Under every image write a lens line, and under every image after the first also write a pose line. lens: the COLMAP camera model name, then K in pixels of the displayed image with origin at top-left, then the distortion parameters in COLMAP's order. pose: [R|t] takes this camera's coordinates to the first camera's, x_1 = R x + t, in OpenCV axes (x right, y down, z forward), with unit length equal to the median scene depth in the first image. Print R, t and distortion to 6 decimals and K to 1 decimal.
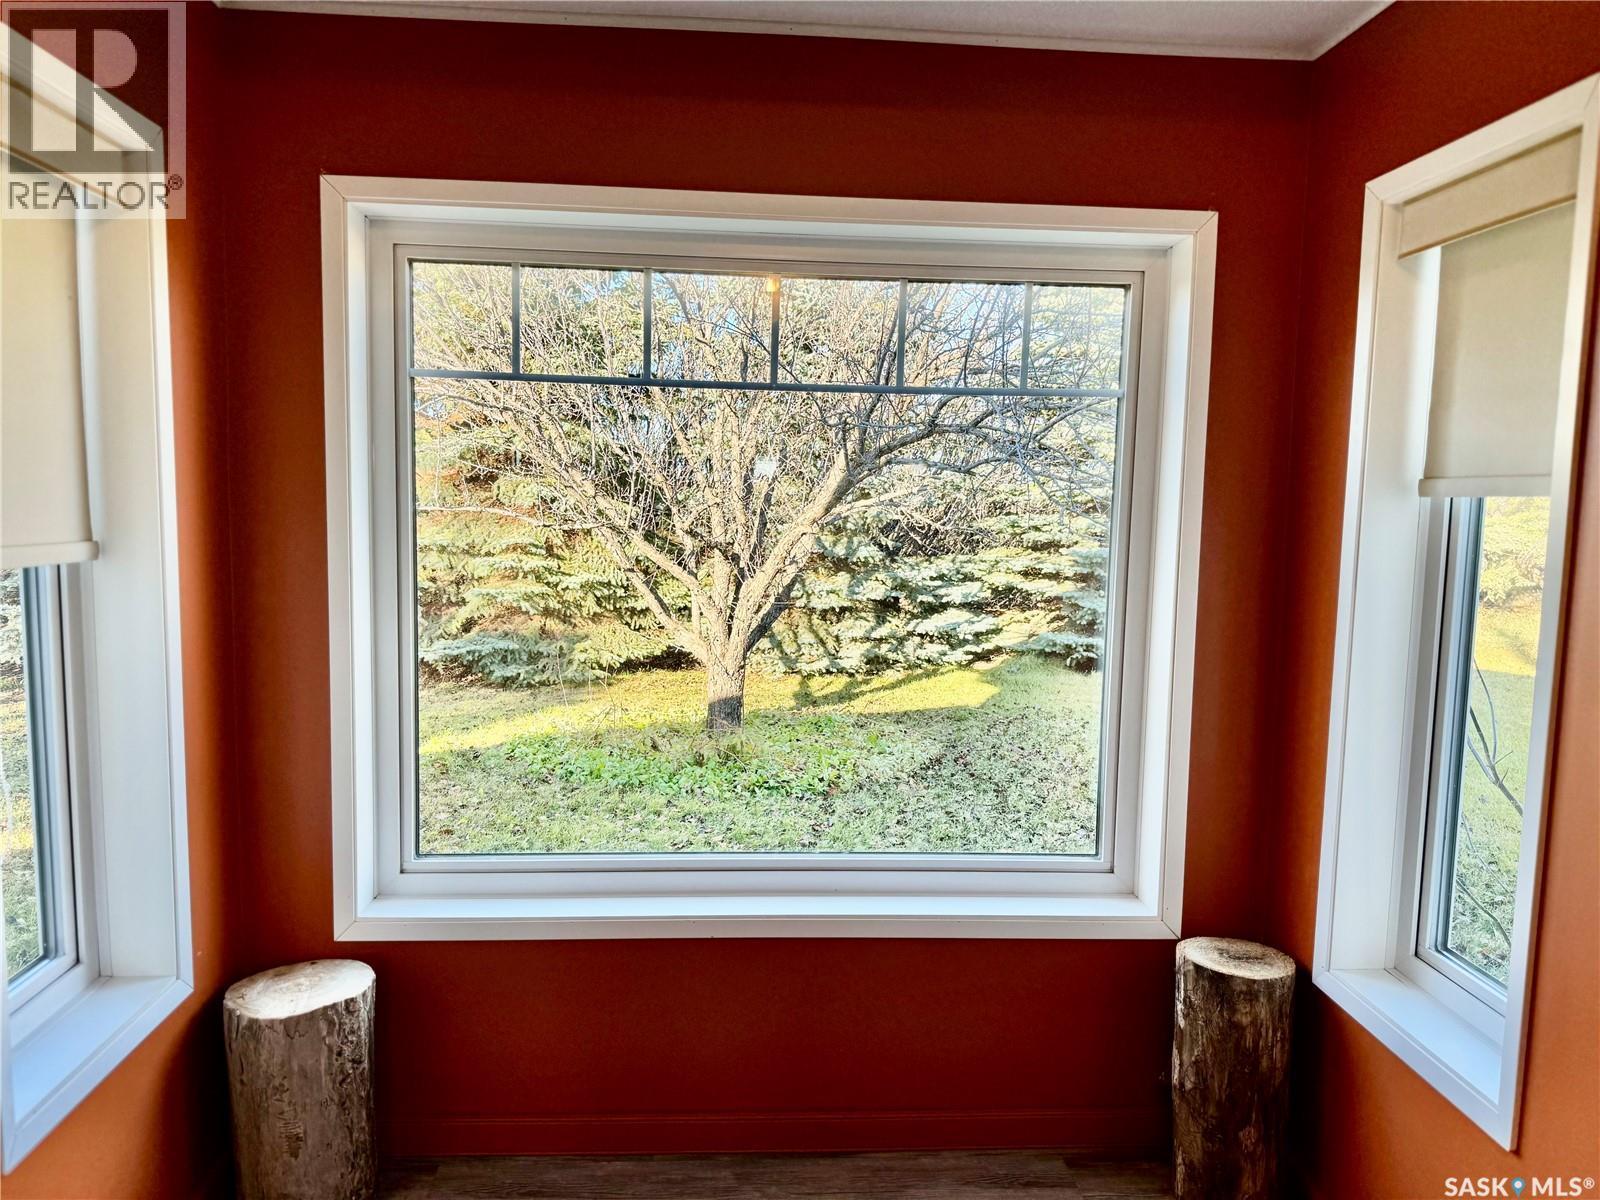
lens RADIAL K [[1041.6, 0, 800.0], [0, 1041.6, 600.0], [0, 0, 1]] dist [0.002758, -0.059319]
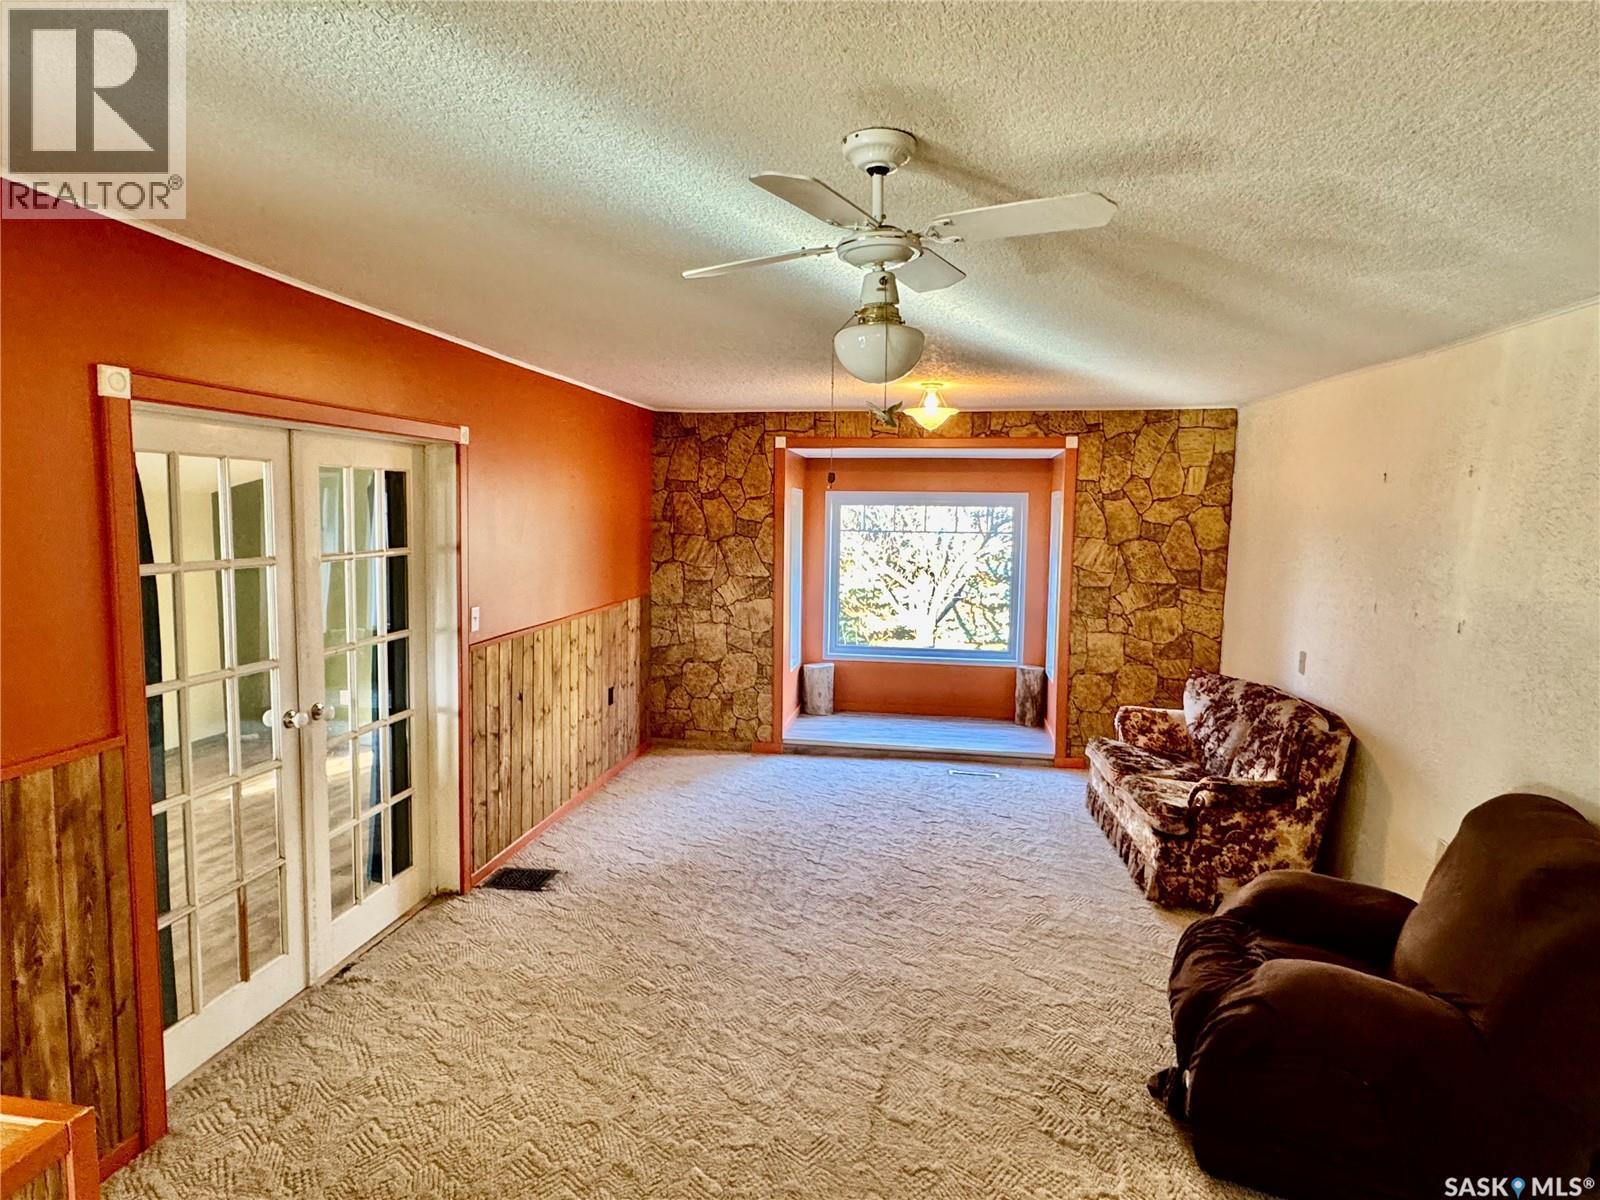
lens RADIAL K [[1017.7, 0, 800.0], [0, 1017.7, 600.0], [0, 0, 1]] dist [0.002912, 0.000256]
pose [[0.975502, 0.002836, -0.219972, 0.103651], [-0.005991, 0.999888, -0.013679, 0.032167], [0.219908, 0.014662, 0.975410, -0.819890]]
